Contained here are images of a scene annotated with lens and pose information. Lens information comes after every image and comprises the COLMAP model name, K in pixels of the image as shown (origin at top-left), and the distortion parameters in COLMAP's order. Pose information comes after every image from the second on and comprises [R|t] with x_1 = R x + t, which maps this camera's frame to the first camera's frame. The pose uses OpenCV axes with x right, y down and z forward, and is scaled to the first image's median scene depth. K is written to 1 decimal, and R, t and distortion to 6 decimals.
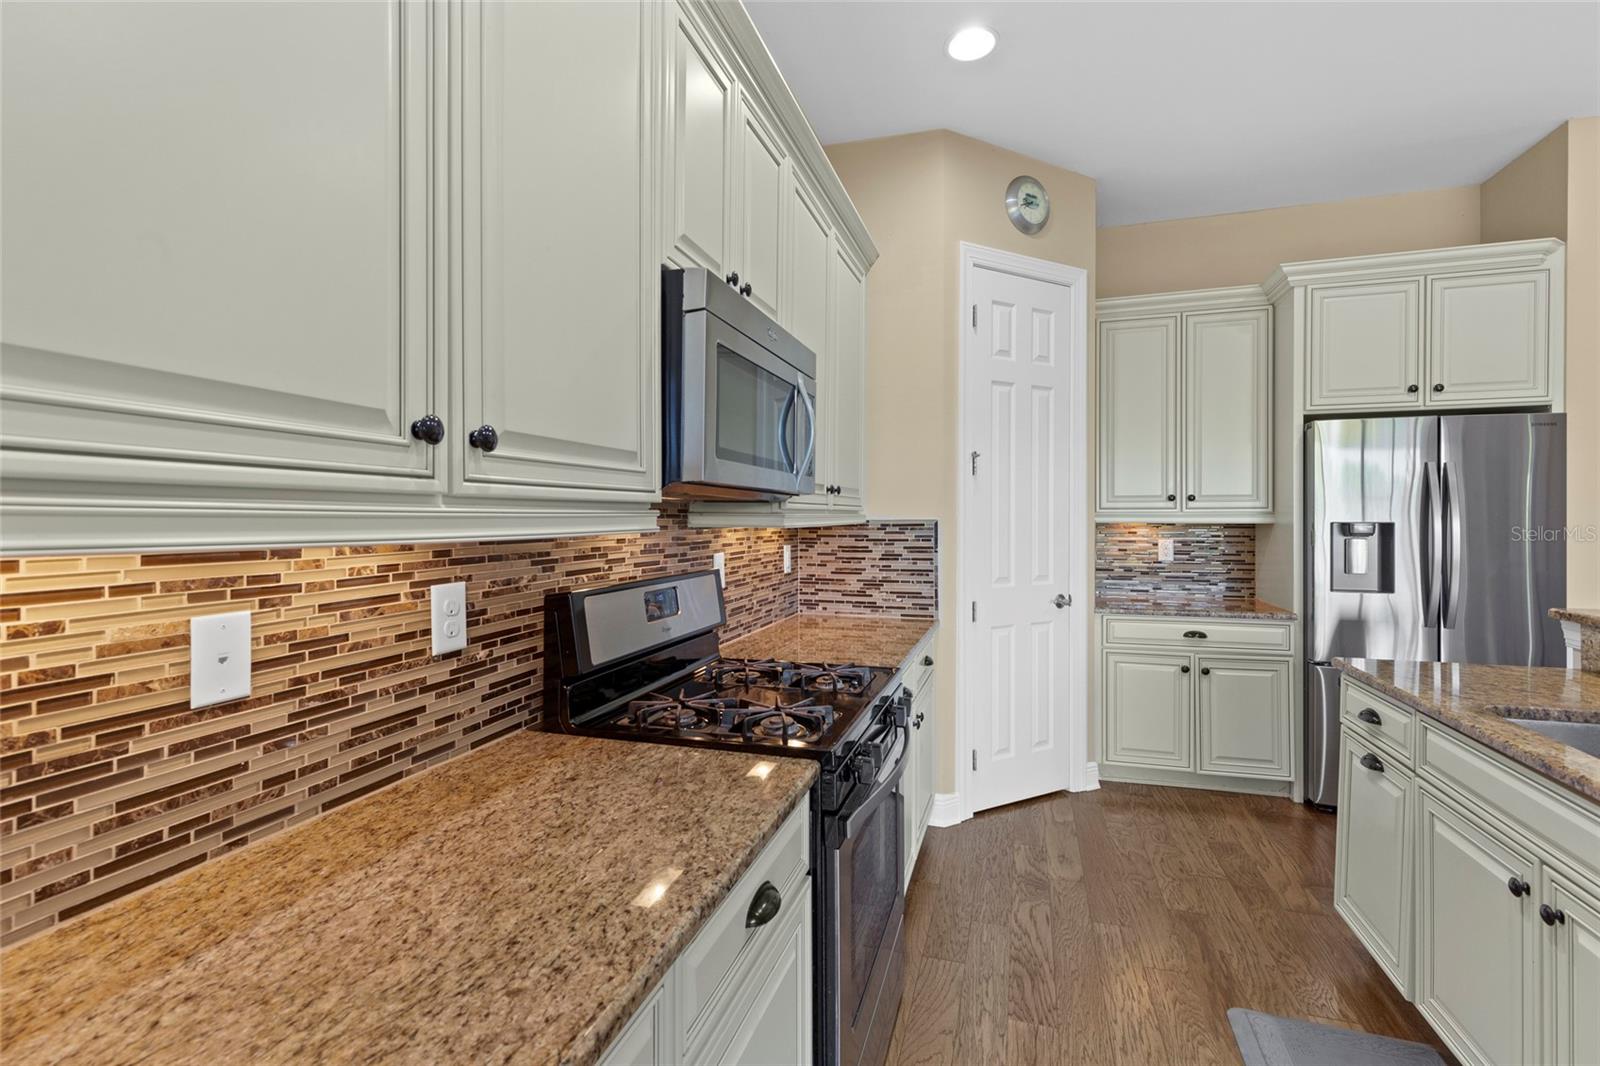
lens RADIAL K [[719.3, 0, 810.0], [0, 719.3, 519.4], [0, 0, 1]] dist [0.004841, 0.000866]
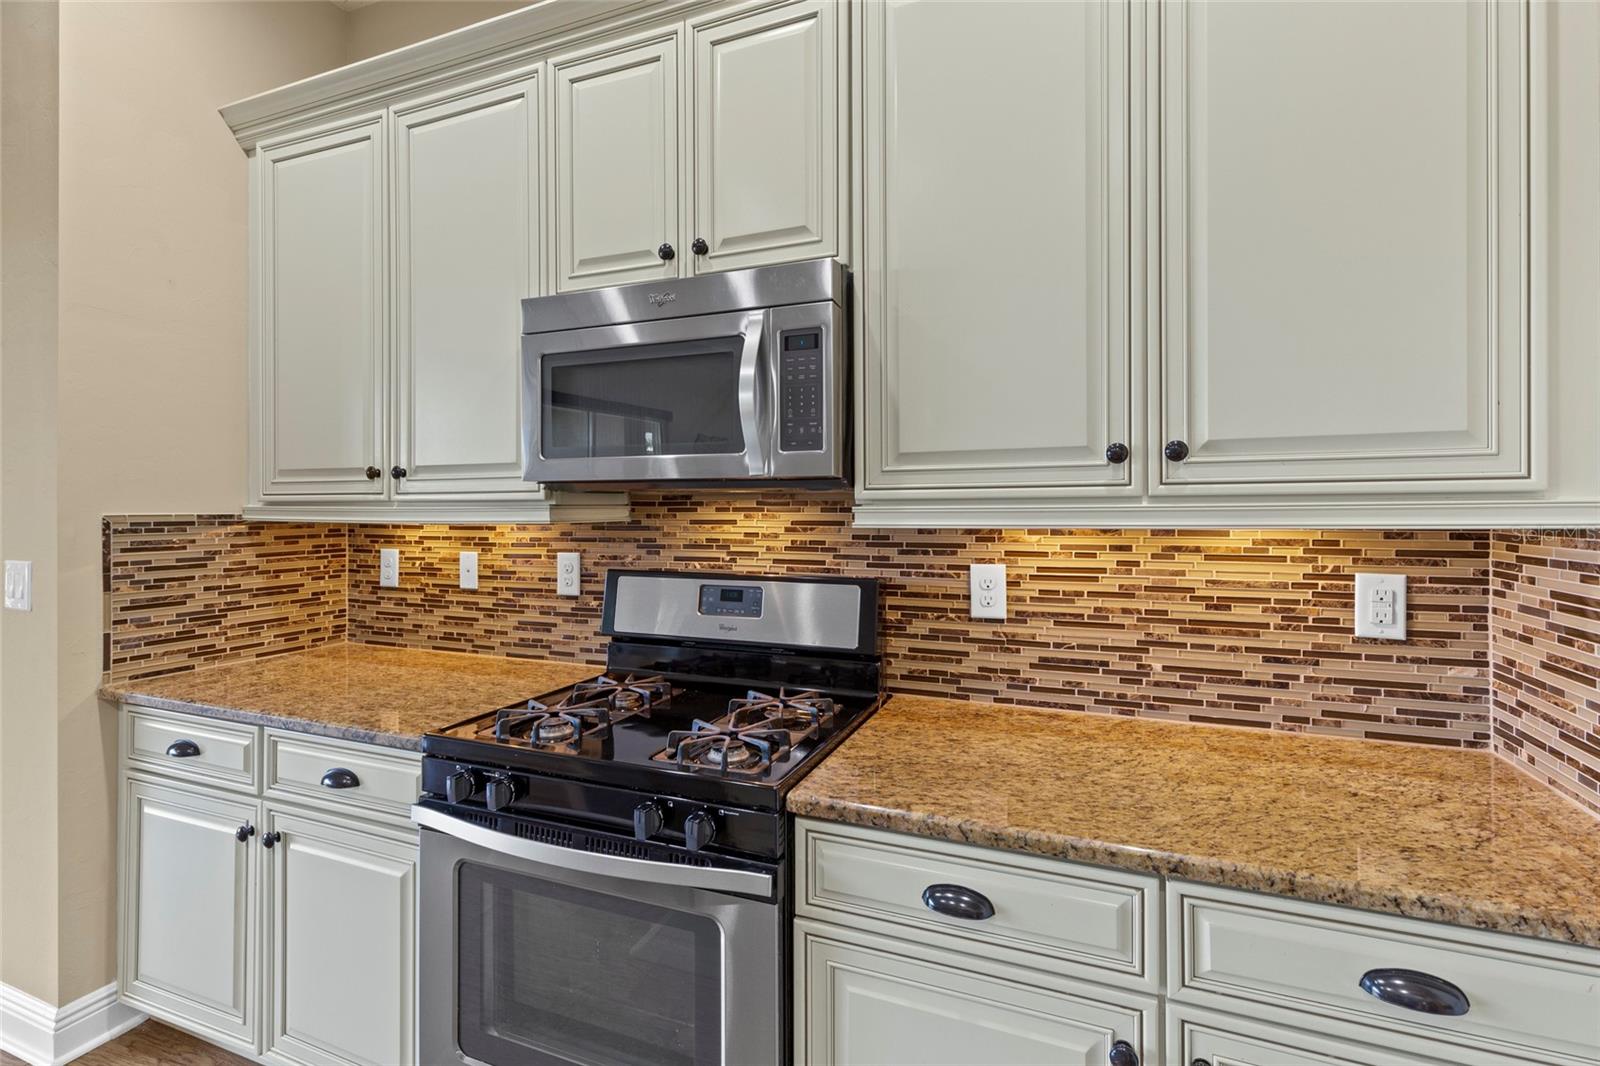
lens RADIAL K [[719.3, 0, 812.6], [0, 719.3, 511.3], [0, 0, 1]] dist [0.004841, 0.000866]
pose [[-0.082778, -0.000953, -0.996568, 0.970865], [-0.002342, 0.999997, -0.000762, -0.003000], [0.996565, 0.002271, -0.082780, 1.545283]]
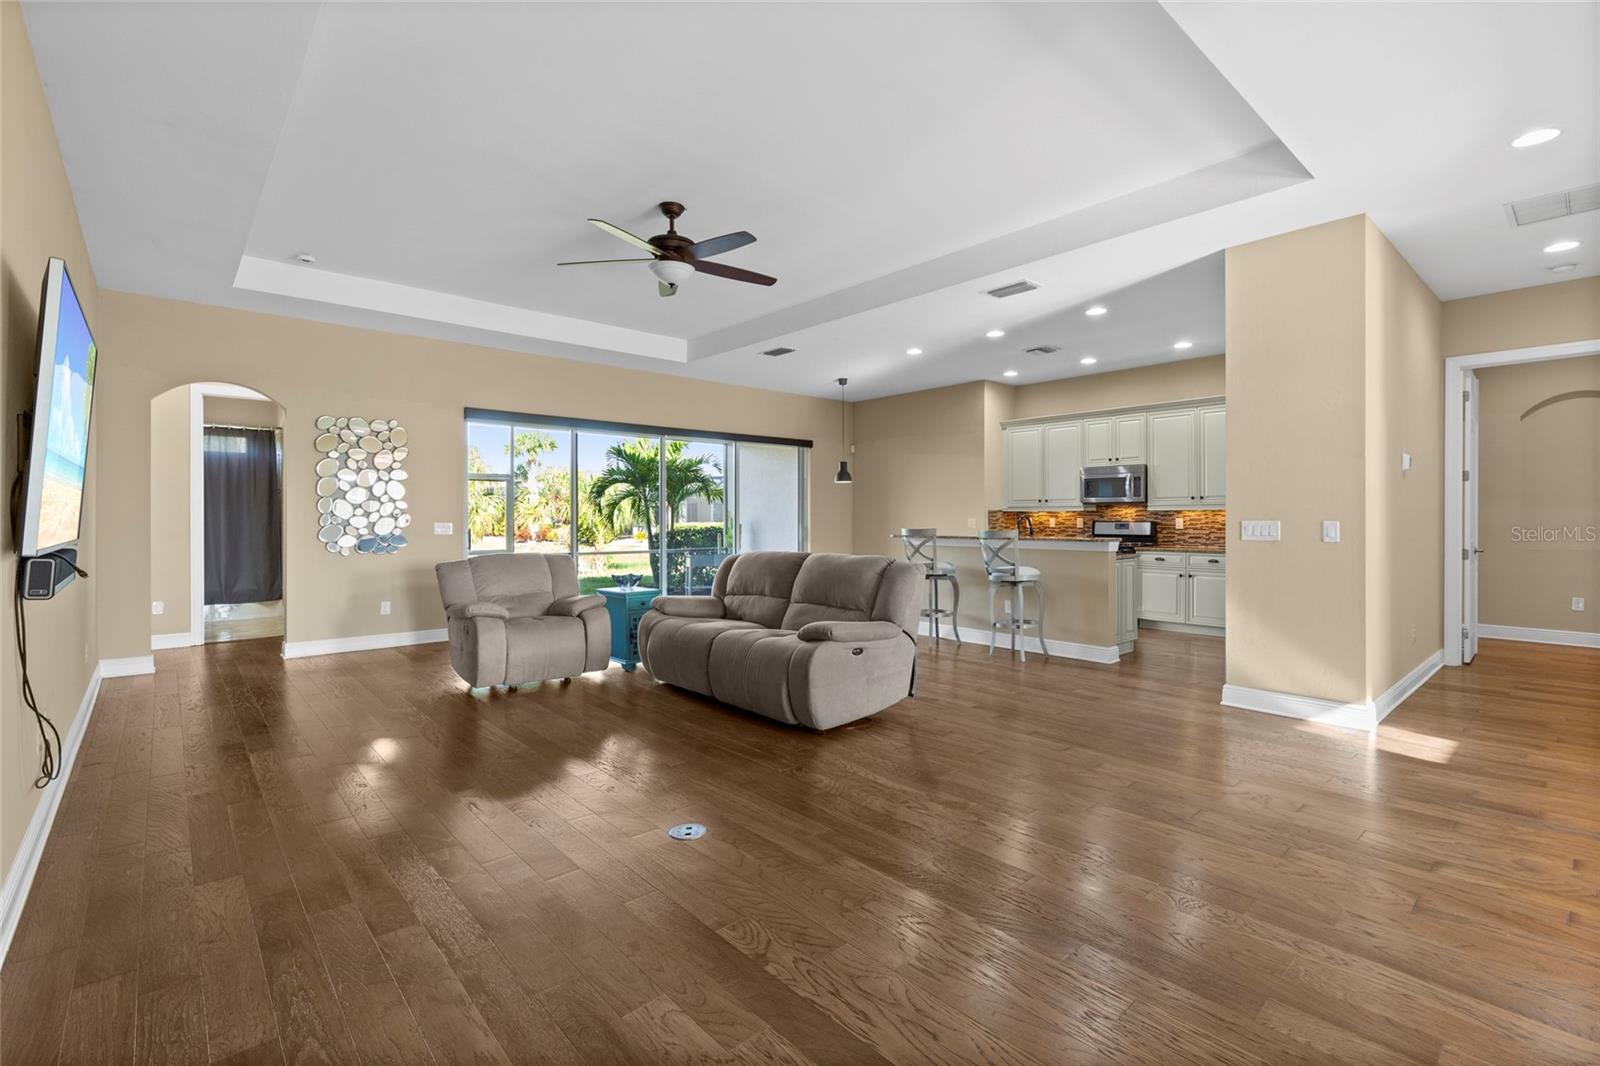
lens RADIAL K [[719.3, 0, 806.0], [0, 719.3, 521.1], [0, 0, 1]] dist [0.004841, 0.000866]
pose [[-0.528157, 0.007430, -0.849114, 6.338877], [0.002055, 0.999970, 0.007472, 0.055357], [0.849144, 0.002201, -0.528156, 2.248730]]
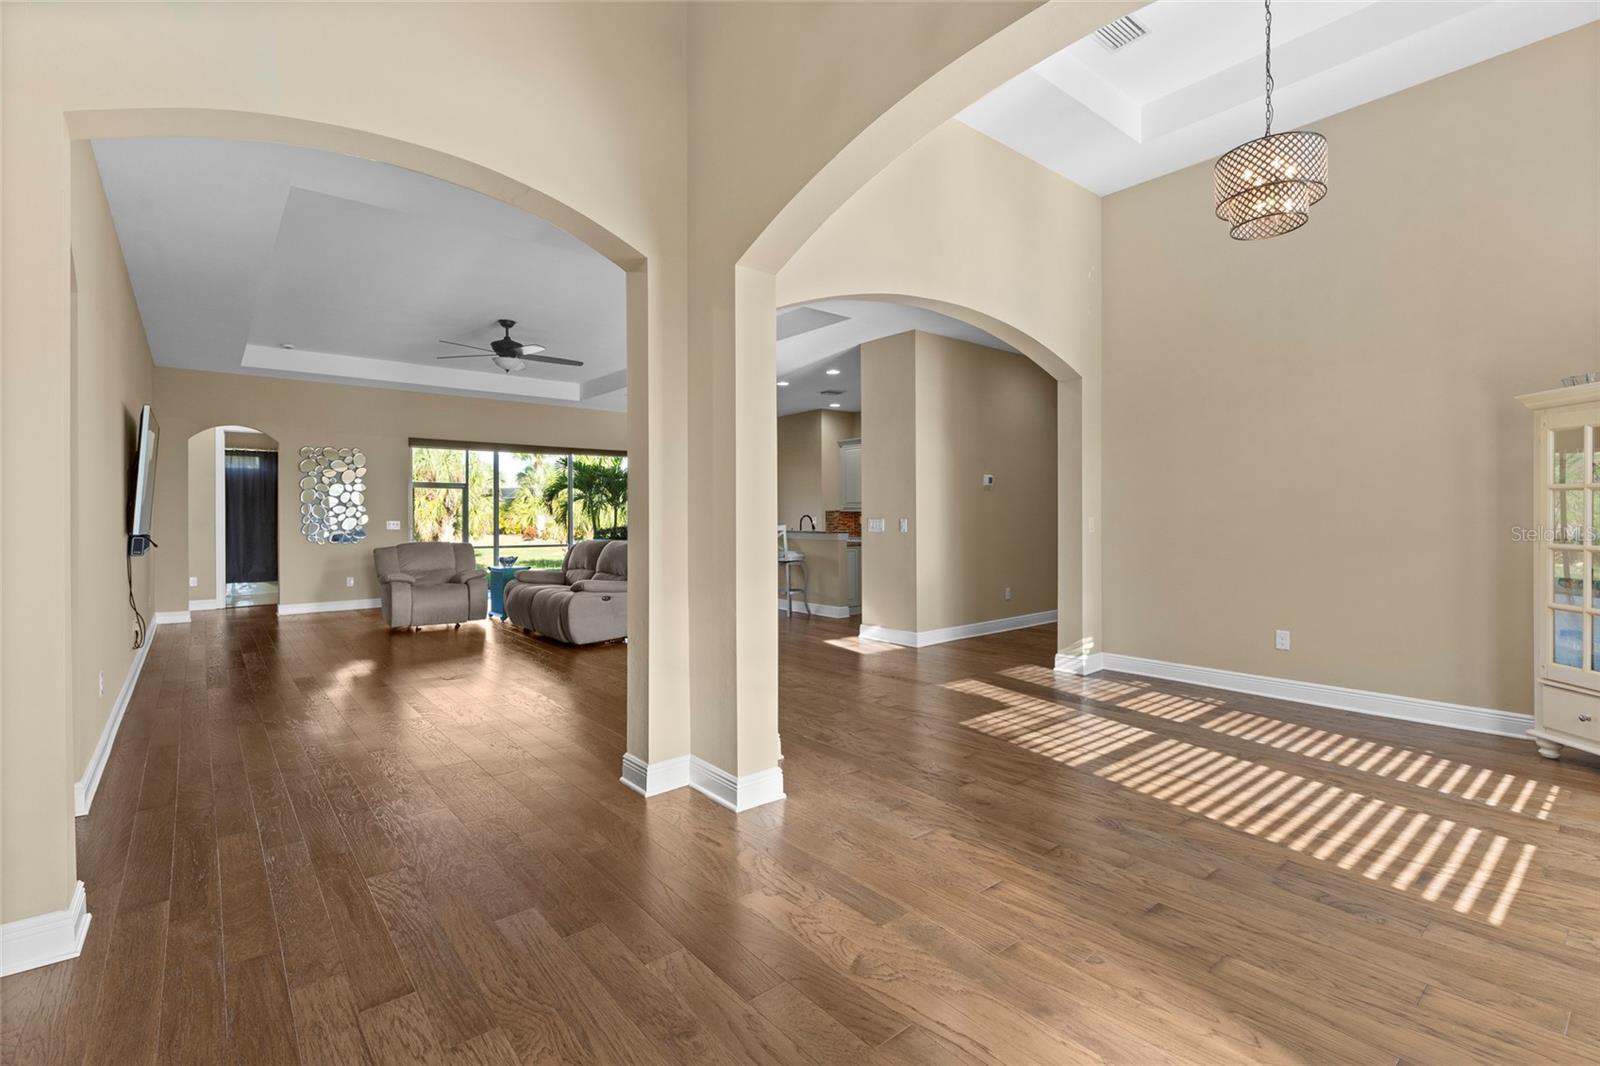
lens RADIAL K [[719.3, 0, 804.5], [0, 719.3, 519.9], [0, 0, 1]] dist [0.004841, 0.000866]
pose [[-0.553867, 0.008662, -0.832560, 7.030761], [0.004038, 0.999962, 0.007717, 0.048692], [0.832595, 0.000912, -0.553881, 4.695480]]
